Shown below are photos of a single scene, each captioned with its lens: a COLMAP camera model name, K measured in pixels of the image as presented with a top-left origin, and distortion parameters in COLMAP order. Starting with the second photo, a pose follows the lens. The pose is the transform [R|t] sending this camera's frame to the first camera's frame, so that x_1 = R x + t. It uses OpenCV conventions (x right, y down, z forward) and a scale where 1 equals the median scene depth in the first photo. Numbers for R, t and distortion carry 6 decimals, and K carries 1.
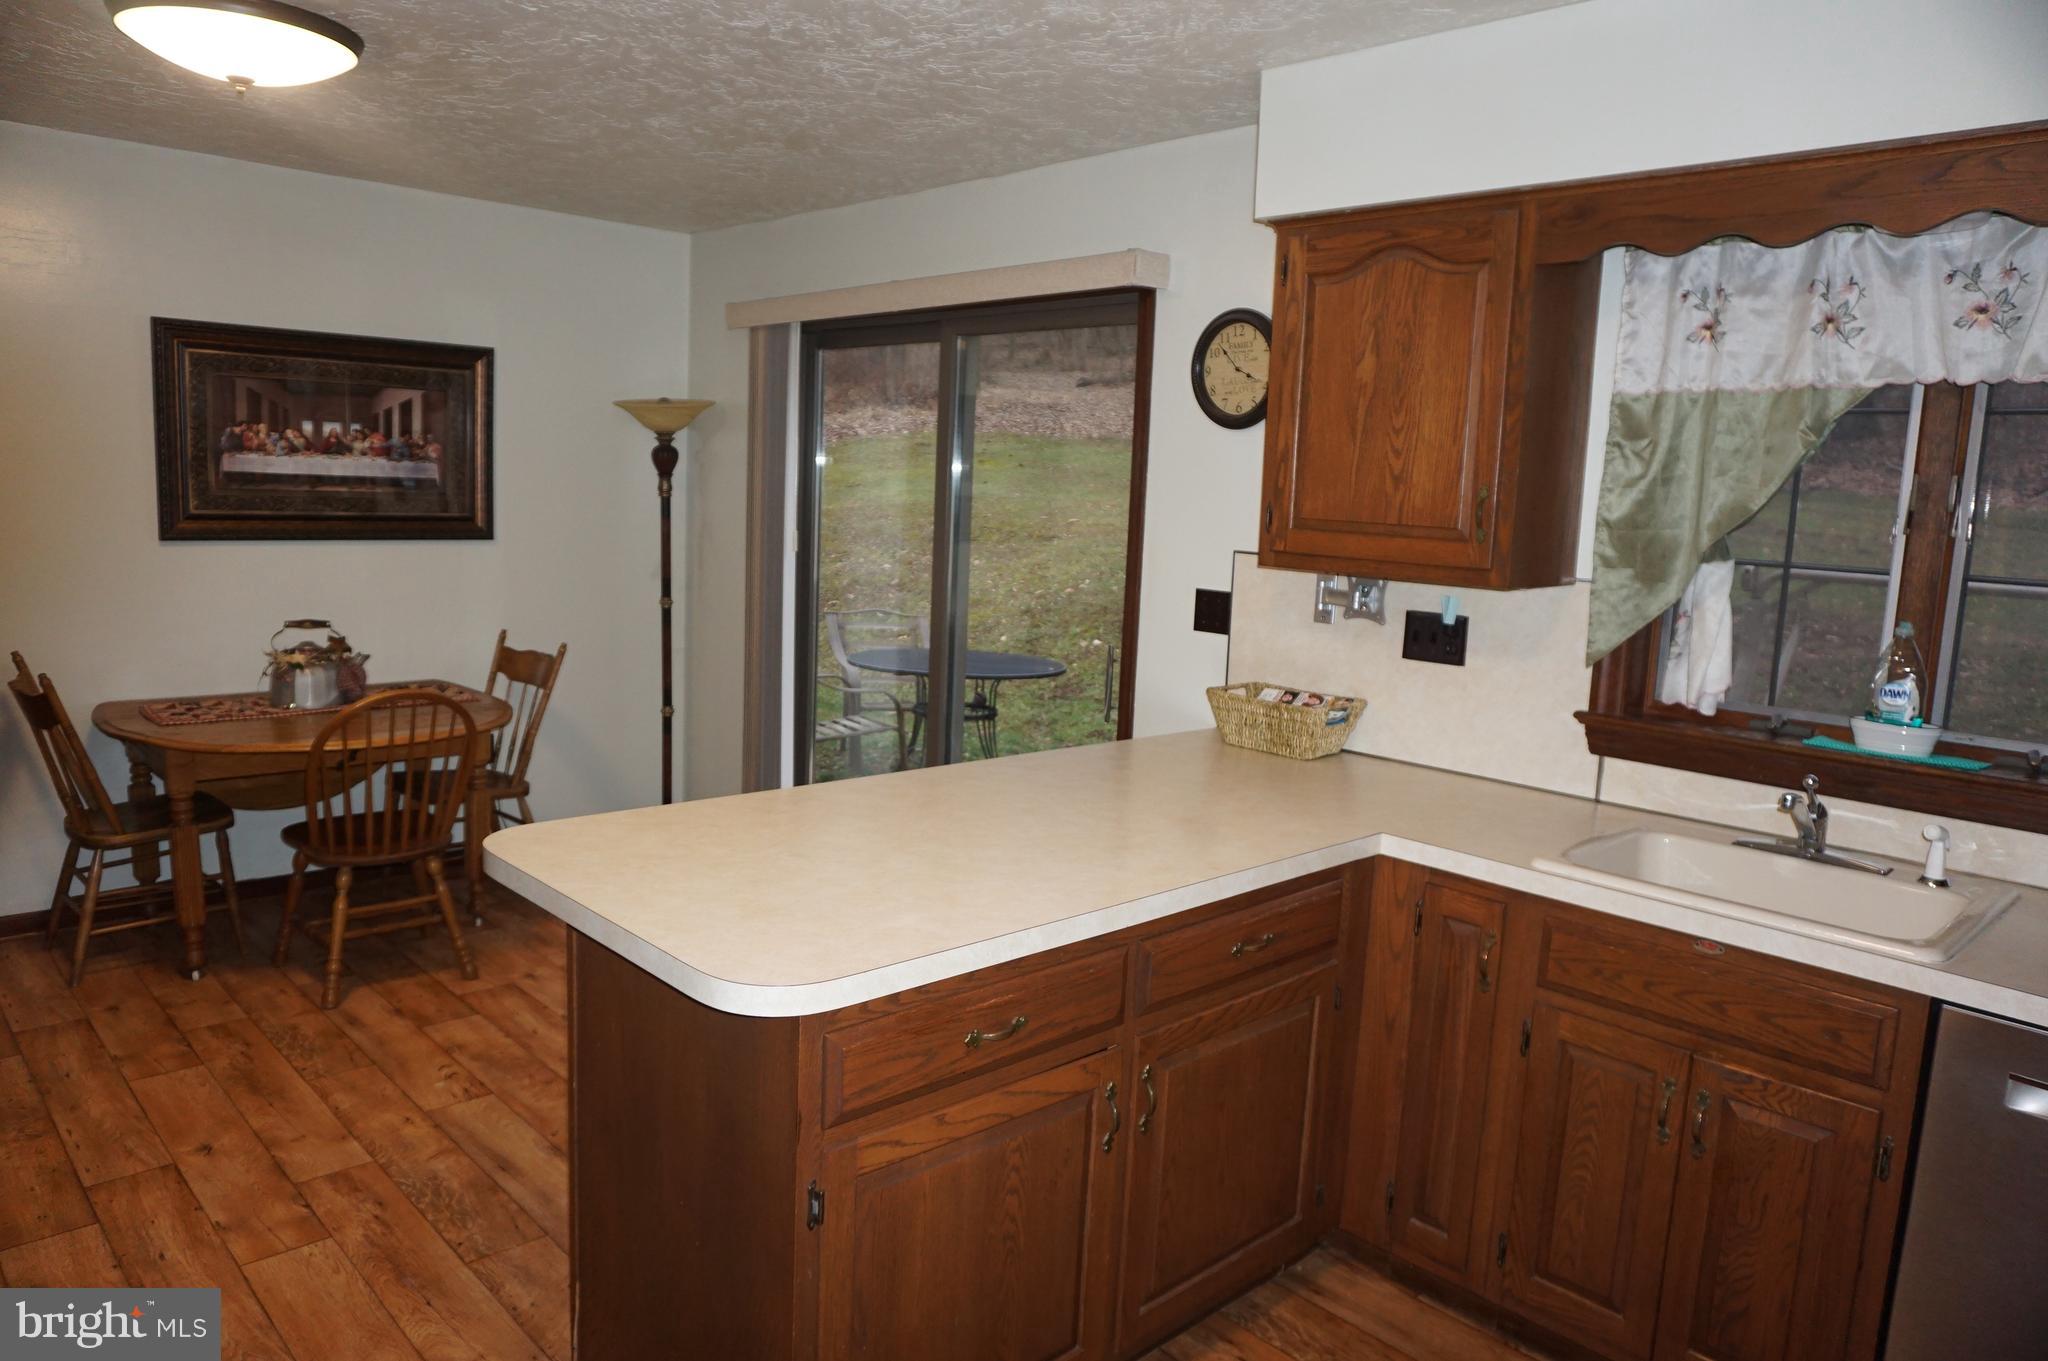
lens RADIAL K [[1387.0, 0, 1010.8], [0, 1387.0, 664.0], [0, 0, 1]] dist [-0.016073, 0.010407]
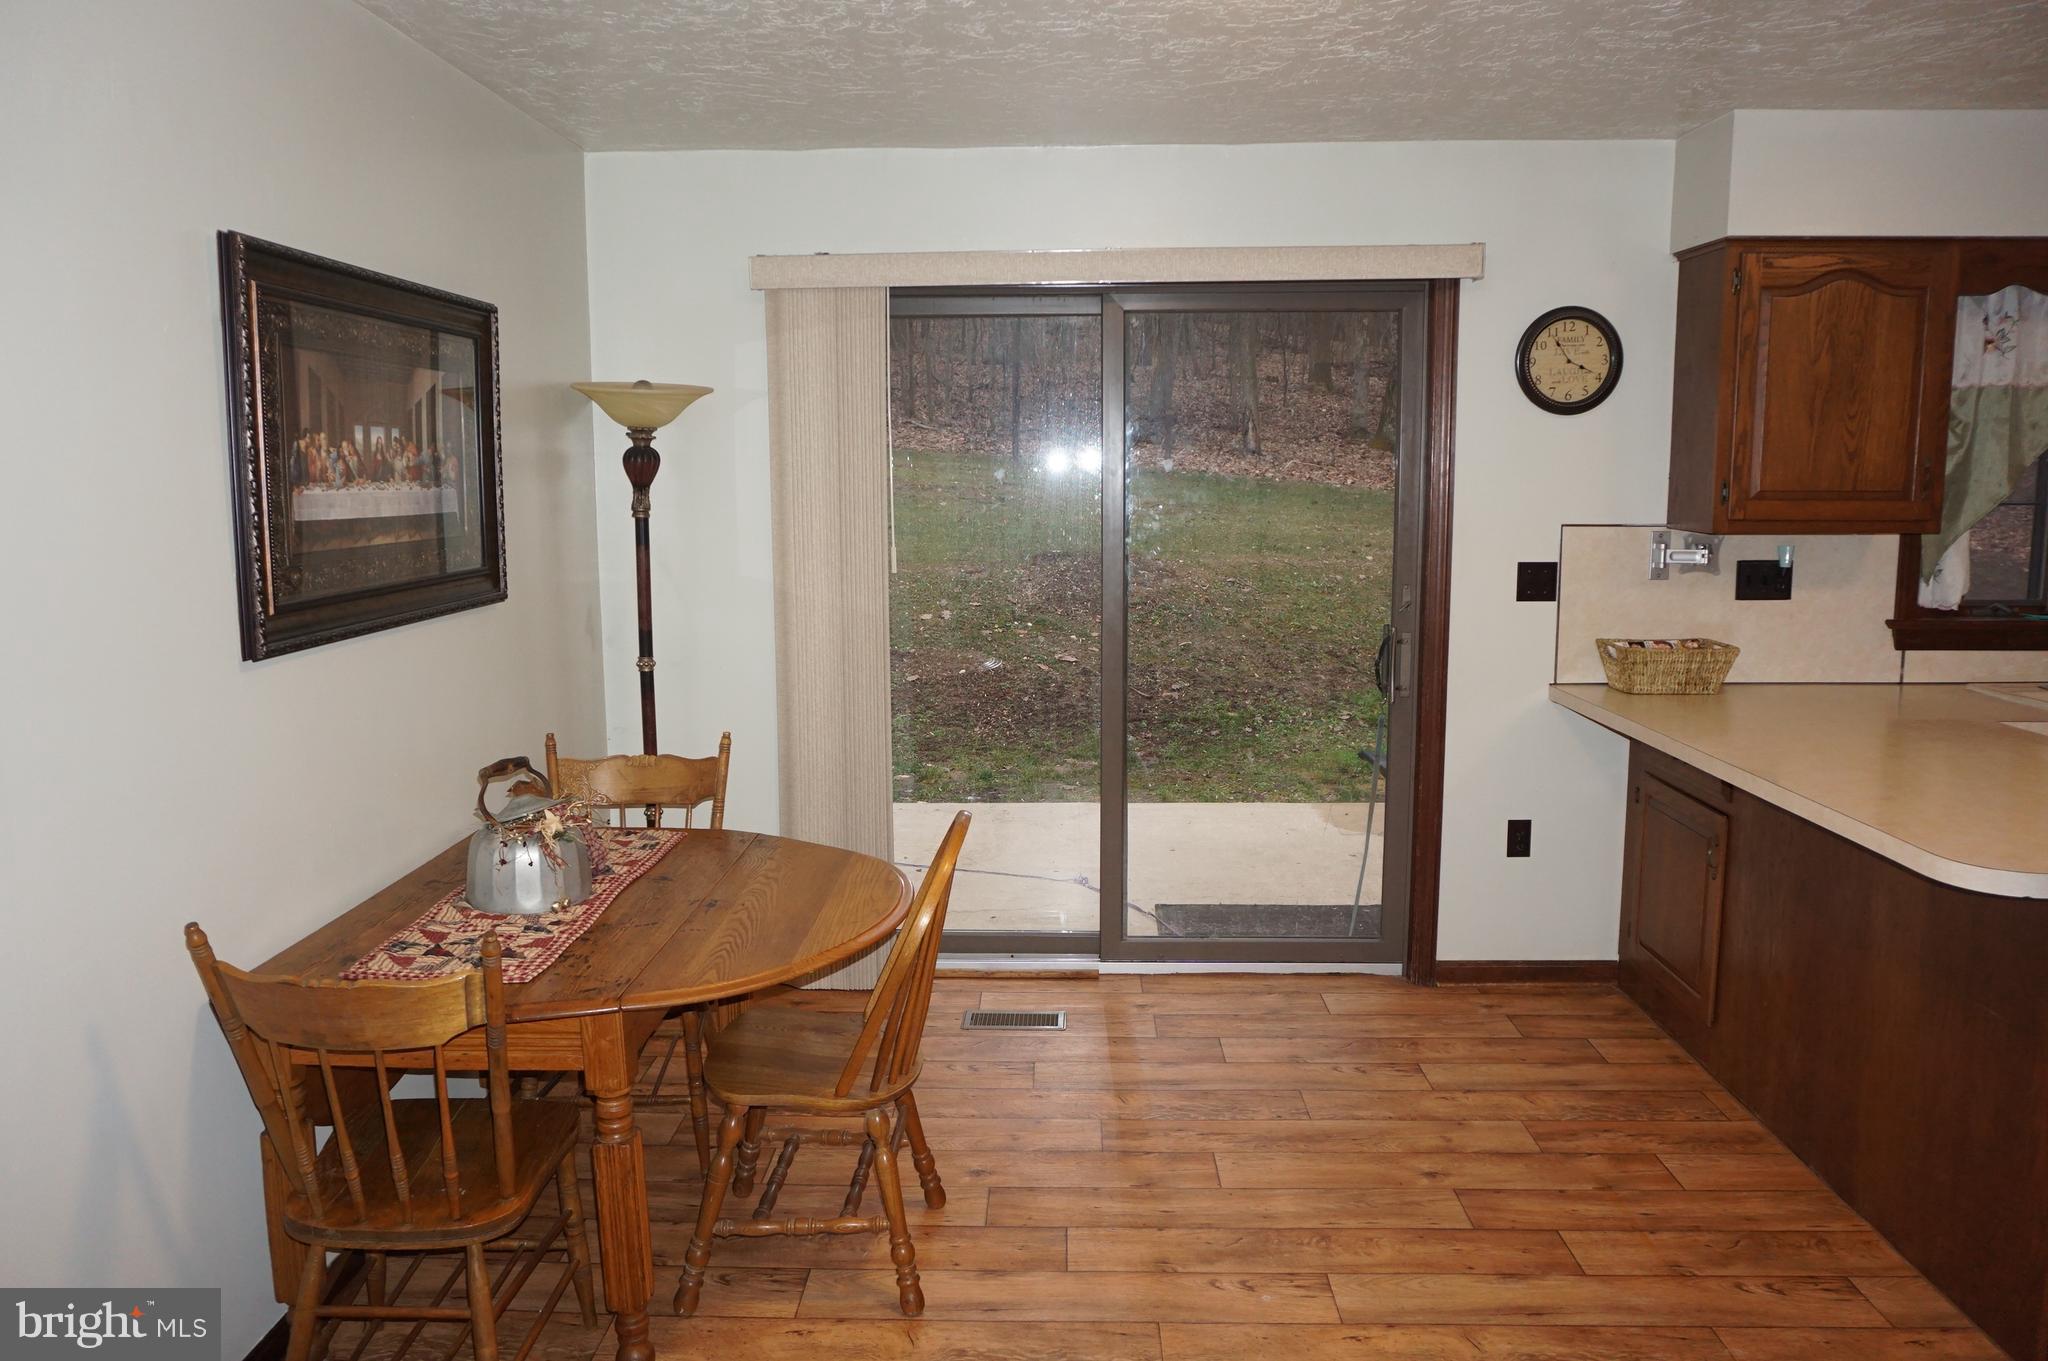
lens RADIAL K [[1429.2, 0, 1007.2], [0, 1429.2, 671.4], [0, 0, 1]] dist [-0.051991, 0.018763]
pose [[0.701469, -0.144458, 0.697906, -1.011417], [0.129436, 0.988780, 0.074569, -0.113621], [-0.700848, 0.038026, 0.712296, 0.538196]]
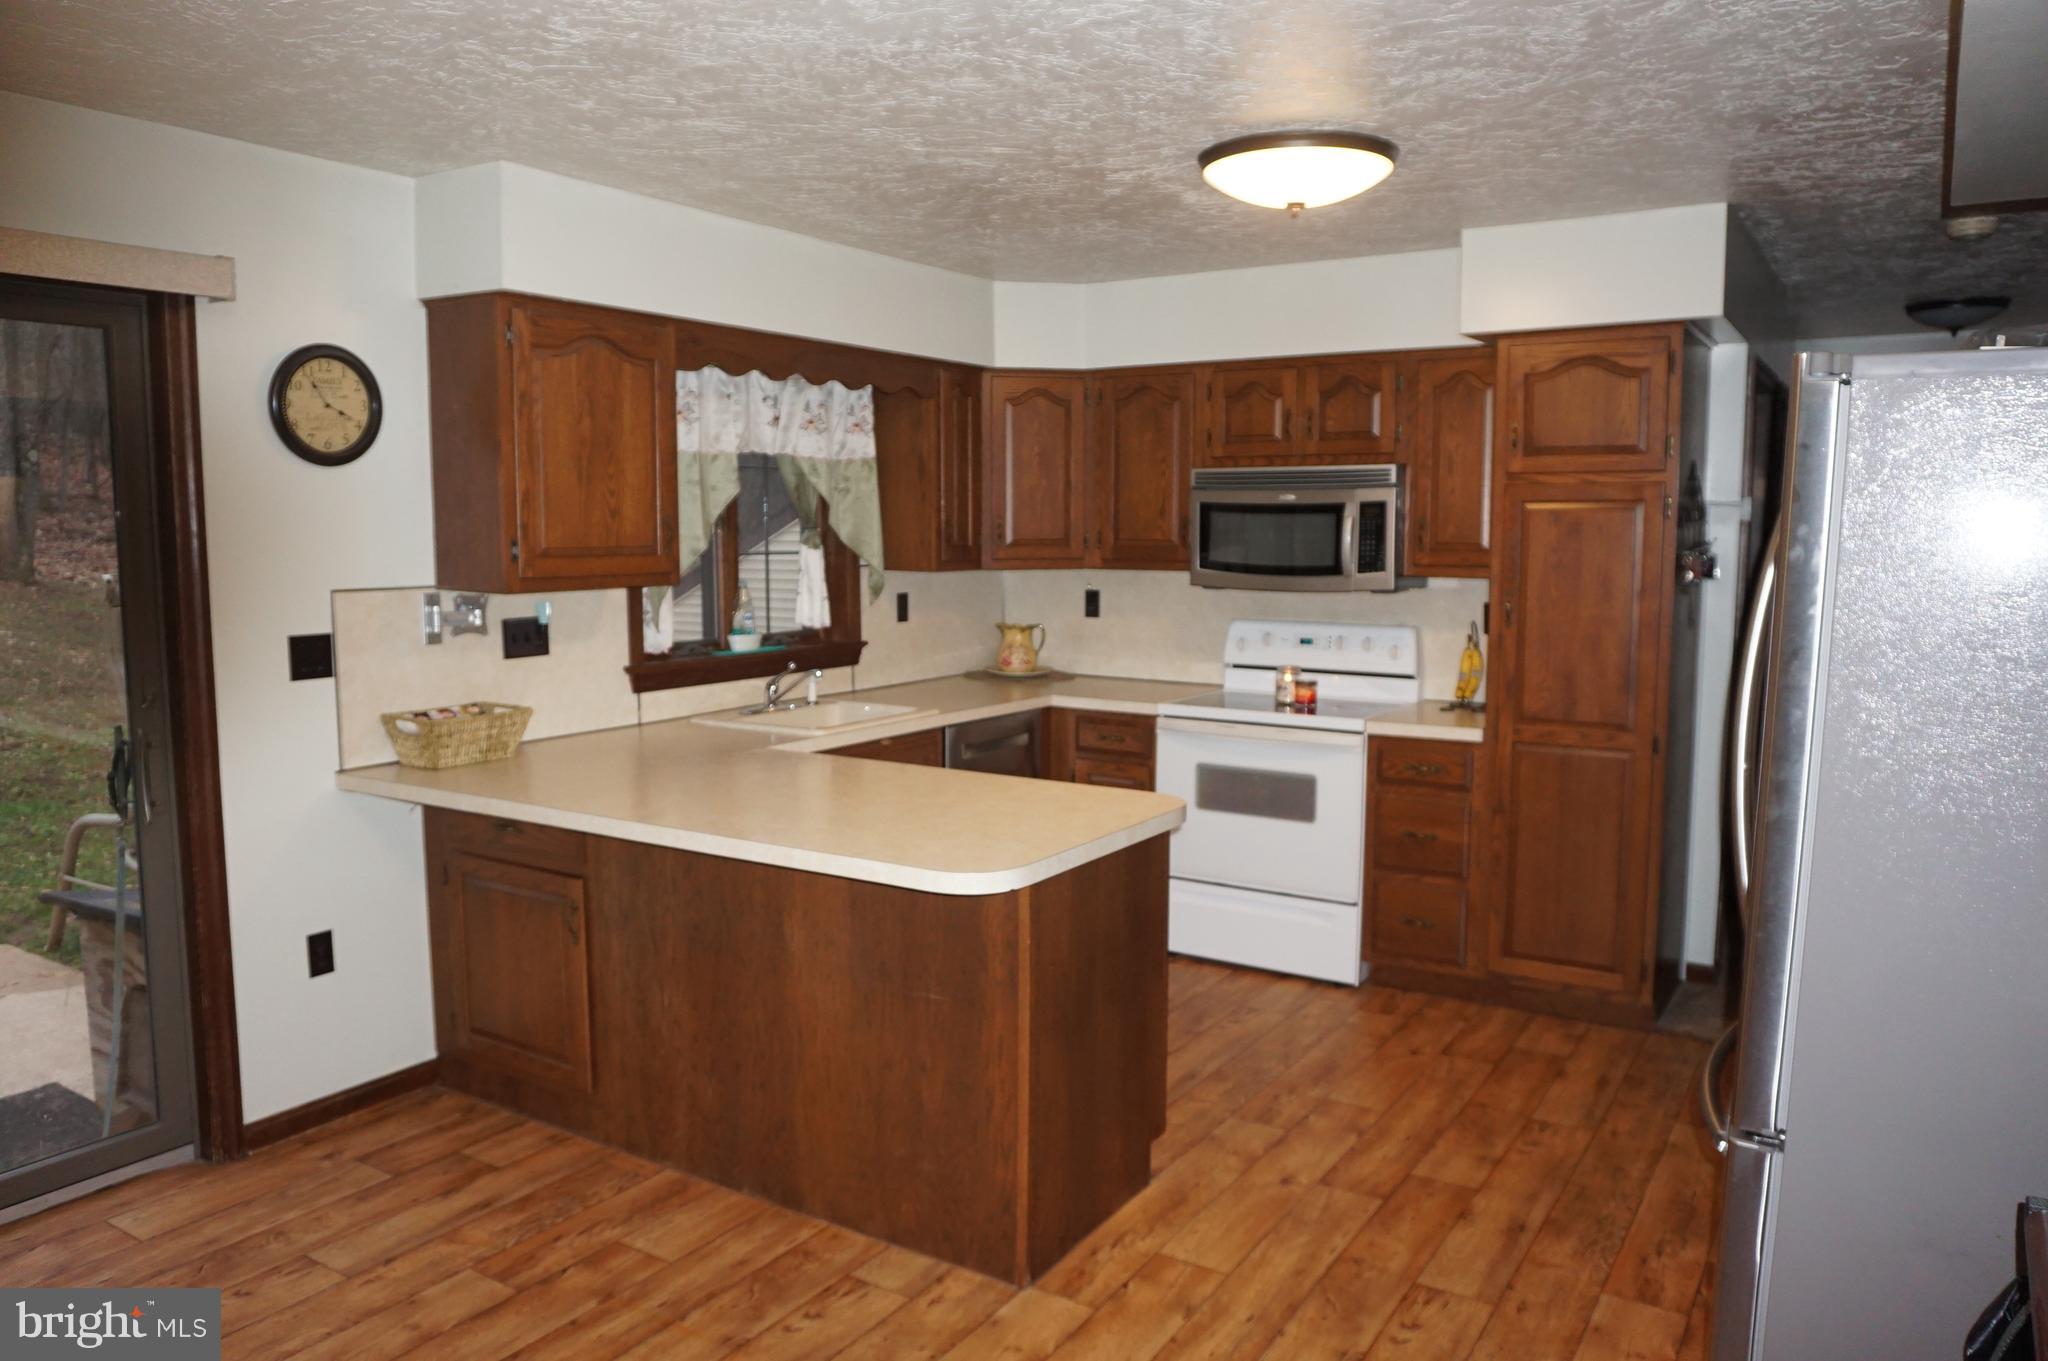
lens RADIAL K [[1429.2, 0, 1013.7], [0, 1429.2, 676.6], [0, 0, 1]] dist [-0.051991, 0.018763]
pose [[-0.257319, -0.145244, 0.955349, -0.973559], [0.116362, 0.976788, 0.179845, -0.153856], [-0.959295, 0.157444, -0.234446, 0.829017]]
